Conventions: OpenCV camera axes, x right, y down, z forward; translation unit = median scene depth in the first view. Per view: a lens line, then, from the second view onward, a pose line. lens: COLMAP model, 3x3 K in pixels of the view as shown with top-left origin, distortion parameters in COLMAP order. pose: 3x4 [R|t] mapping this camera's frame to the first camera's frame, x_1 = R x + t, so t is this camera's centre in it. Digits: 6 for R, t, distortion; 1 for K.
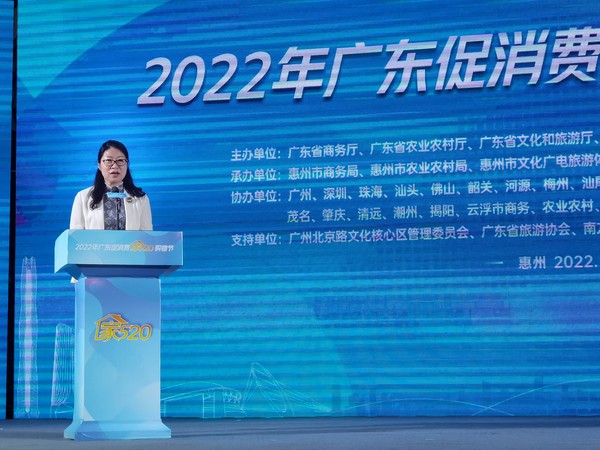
lens RADIAL K [[1398.5, 0, 301.7], [0, 1398.5, 226.8], [0, 0, 1]] dist [0.257380, 0.000000]
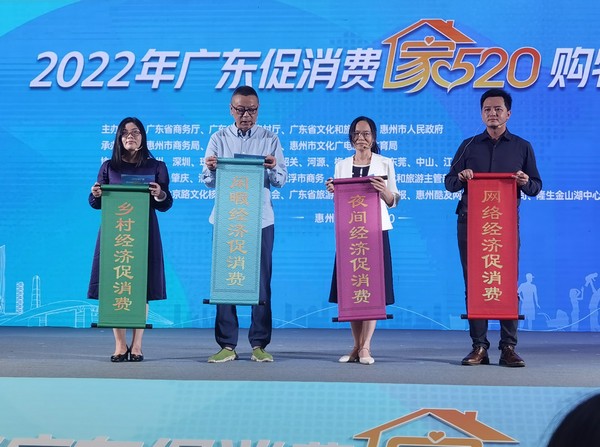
lens RADIAL K [[727.7, 0, 332.4], [0, 727.7, 243.5], [0, 0, 1]] dist [-0.013659, 0.000000]
pose [[0.980469, 0.023127, 0.195308, 0.031528], [-0.038253, 0.996522, 0.074030, -0.002932], [-0.192916, -0.080055, 0.977944, 0.291966]]
